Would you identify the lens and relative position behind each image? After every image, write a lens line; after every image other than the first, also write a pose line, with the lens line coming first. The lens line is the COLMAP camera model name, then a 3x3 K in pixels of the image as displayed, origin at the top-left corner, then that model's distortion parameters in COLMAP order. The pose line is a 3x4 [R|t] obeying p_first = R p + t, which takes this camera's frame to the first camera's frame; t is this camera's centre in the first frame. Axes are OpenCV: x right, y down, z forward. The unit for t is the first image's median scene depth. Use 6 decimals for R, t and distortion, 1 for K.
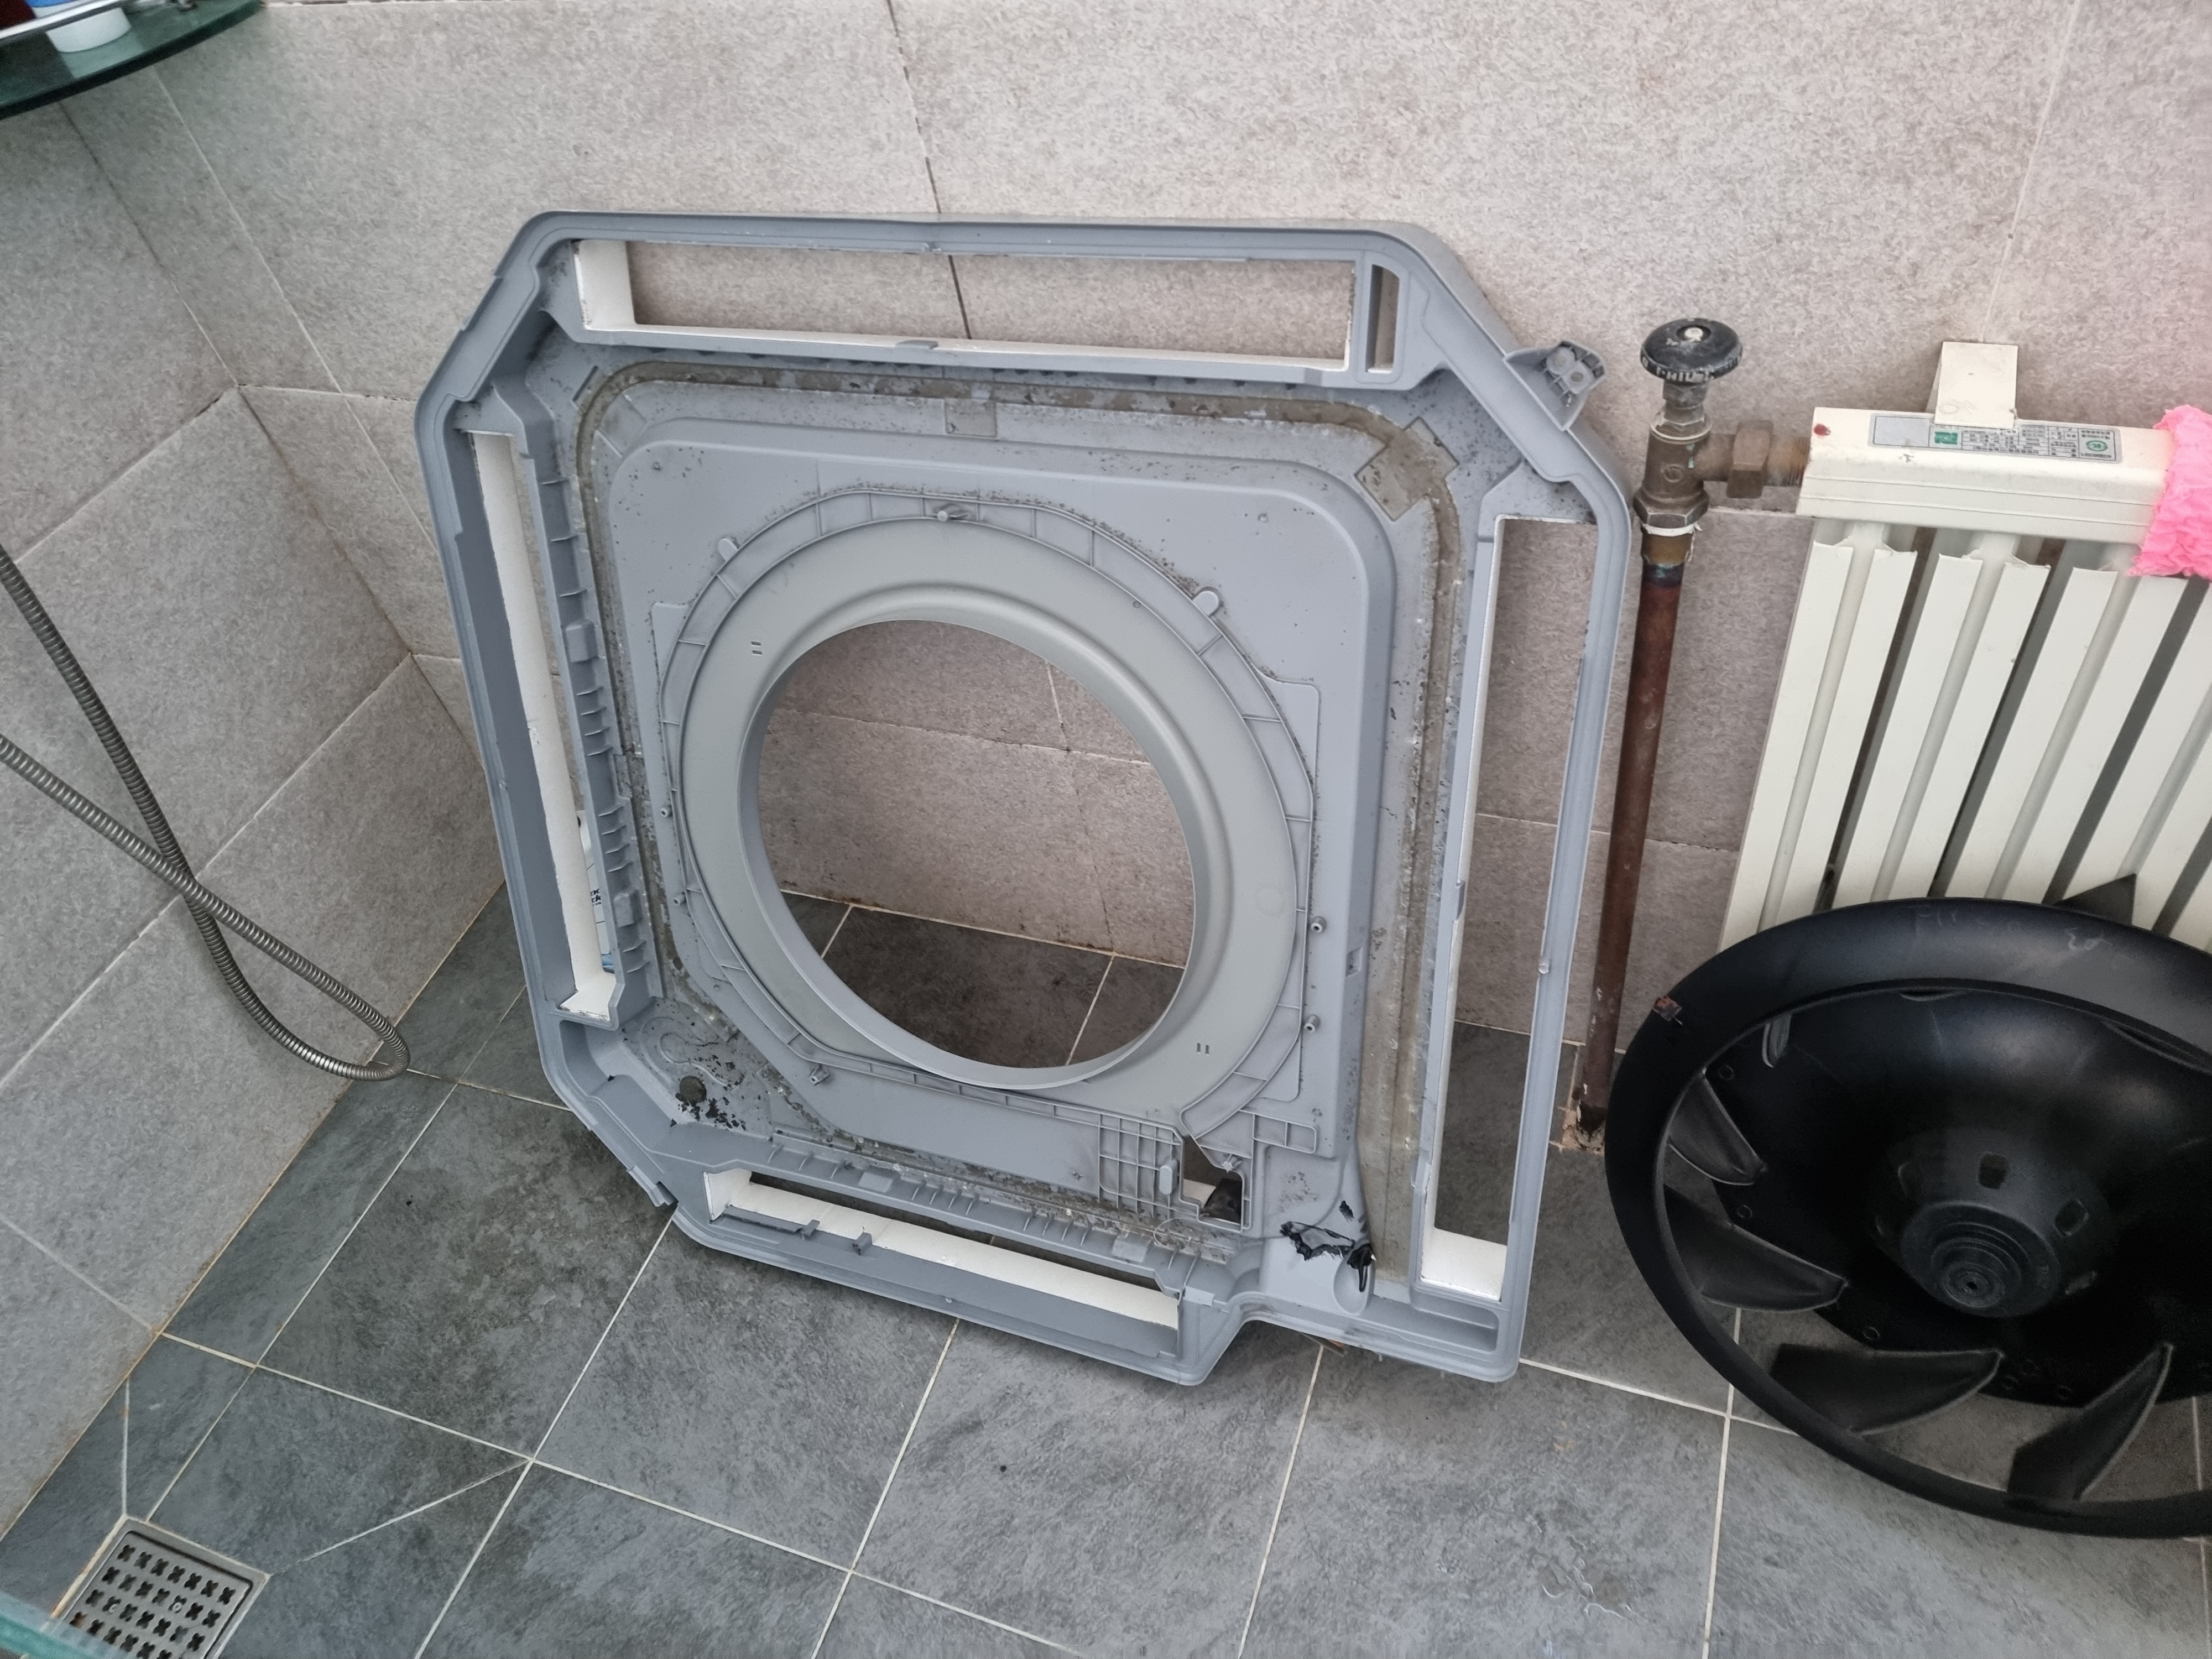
lens RADIAL K [[1509.3, 0, 1112.0], [0, 1509.3, 838.0], [0, 0, 1]] dist [0.088245, -0.080975]
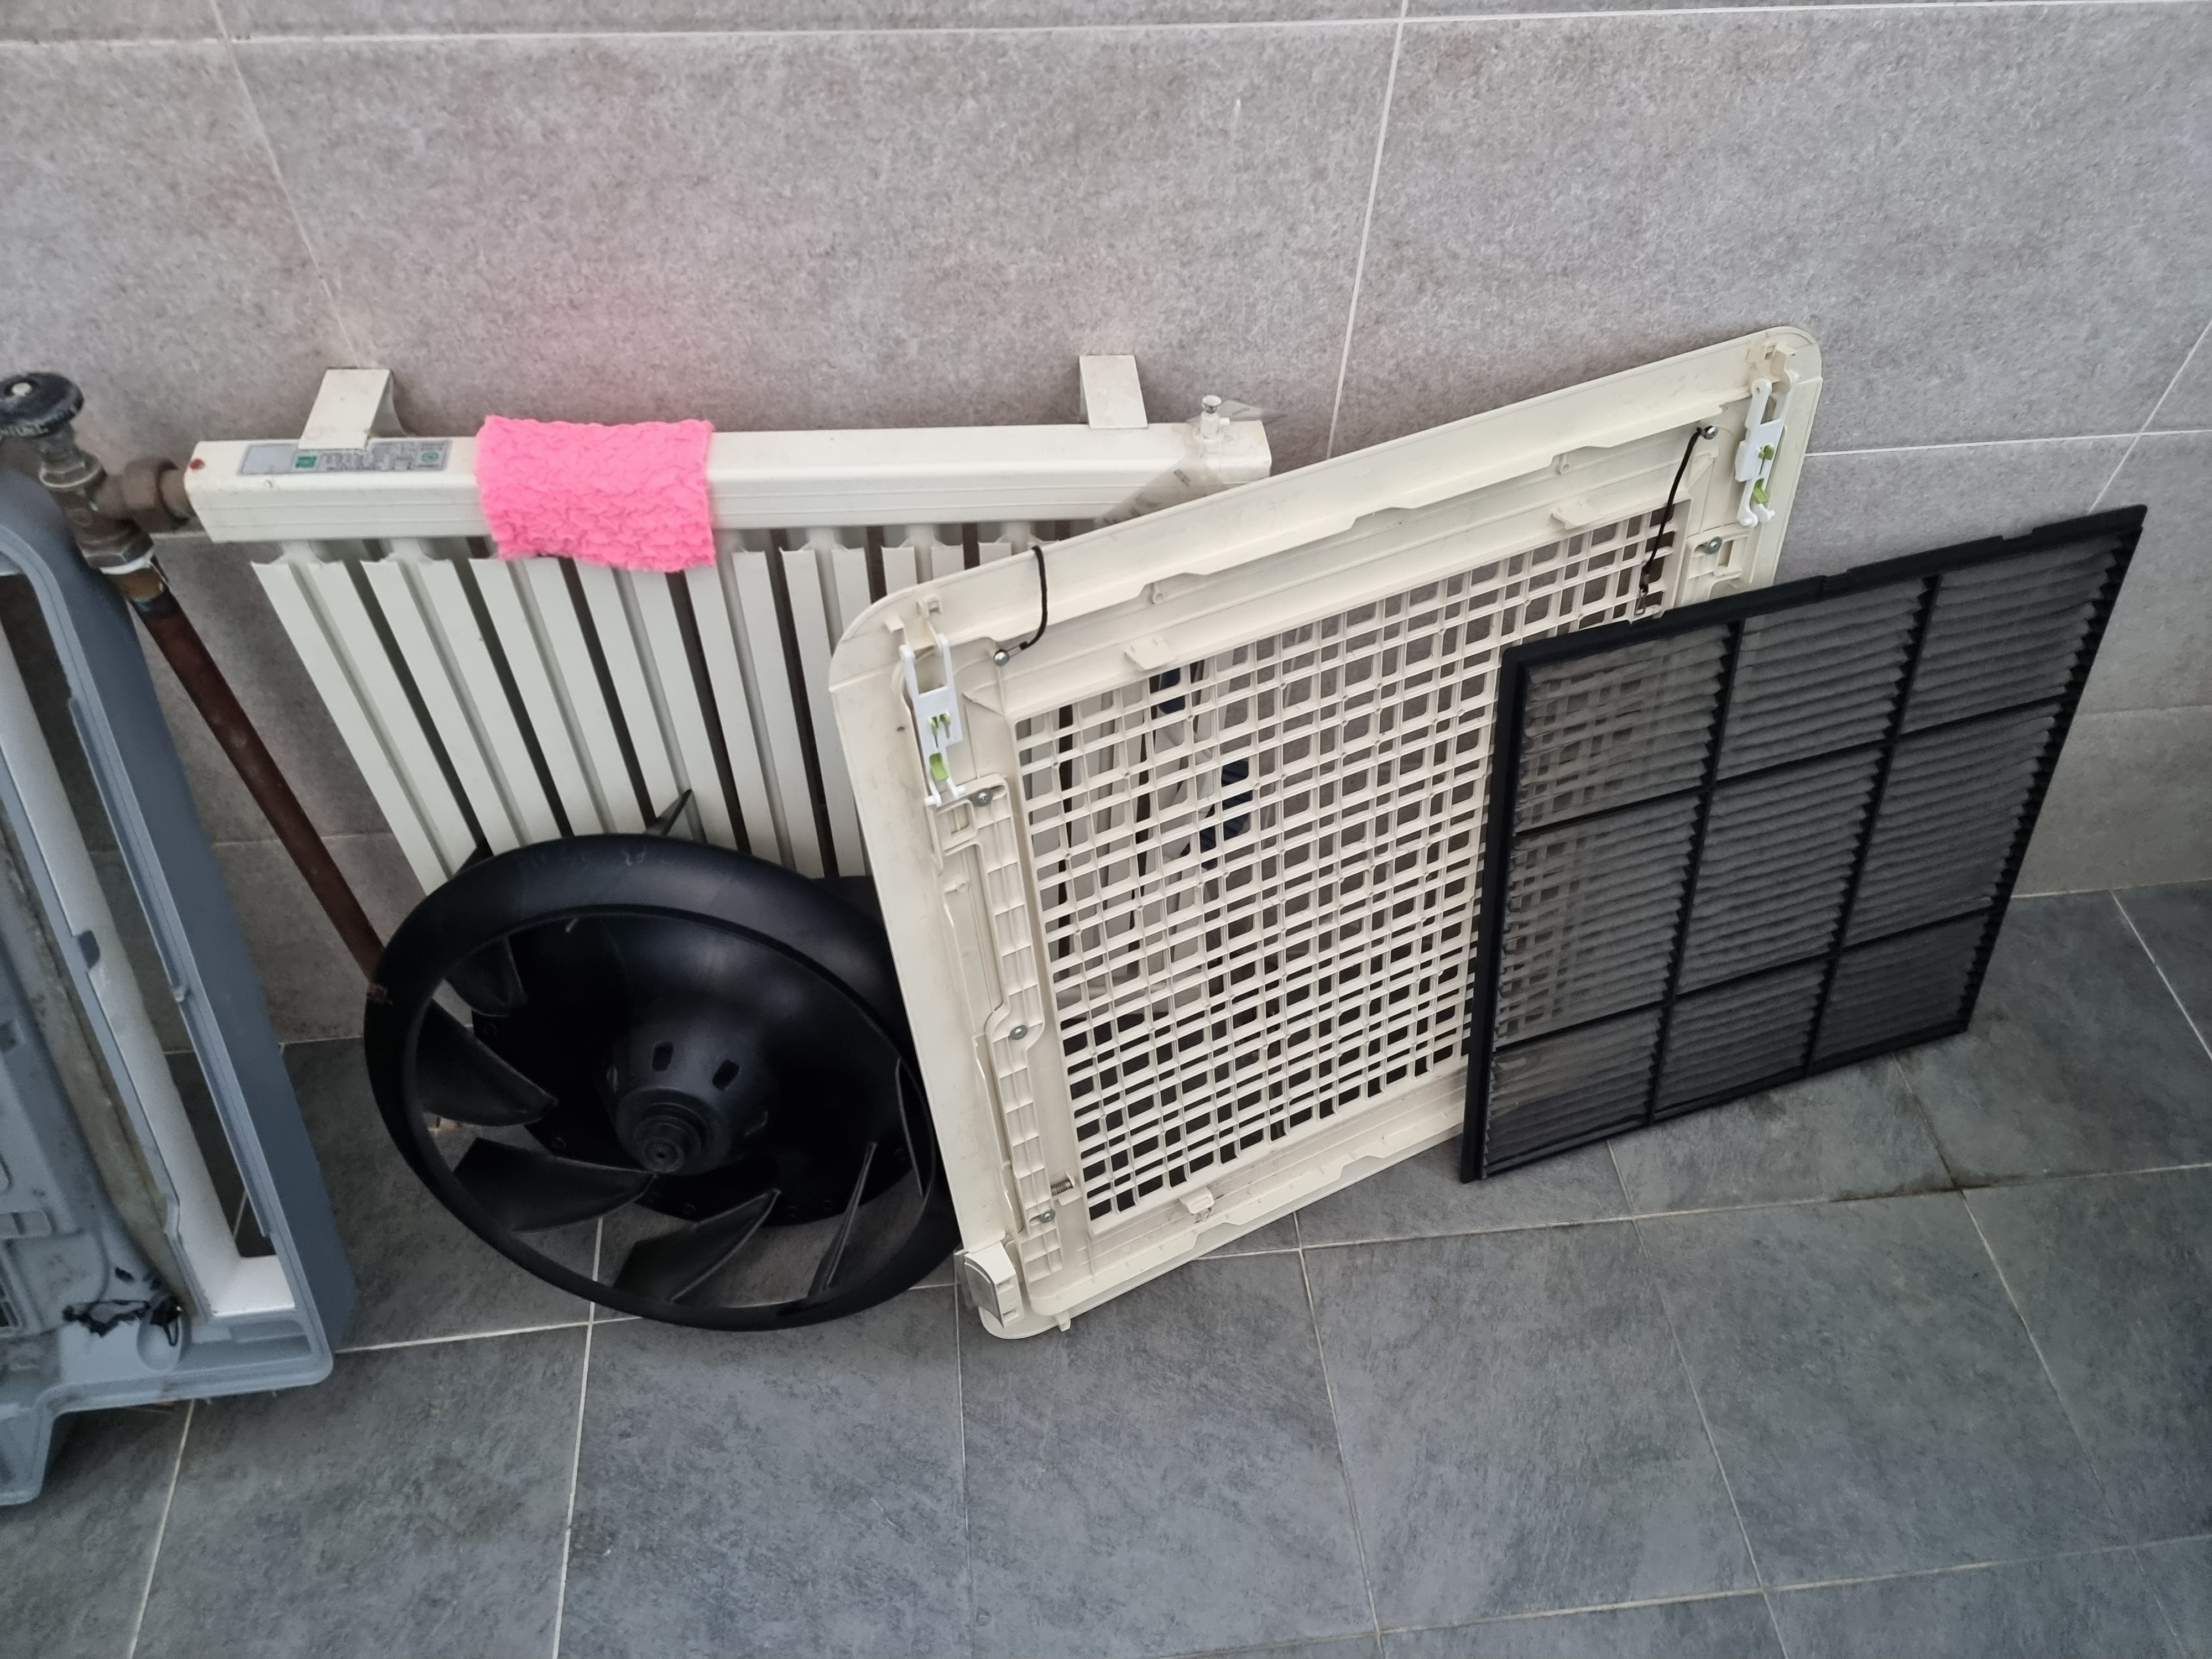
lens RADIAL K [[1509.3, 0, 1112.0], [0, 1509.3, 838.0], [0, 0, 1]] dist [0.088245, -0.080975]
pose [[0.878594, -0.230155, 0.418451, 0.380173], [0.217885, 0.972883, 0.077624, 0.034232], [-0.424970, 0.022974, 0.904916, -0.185276]]
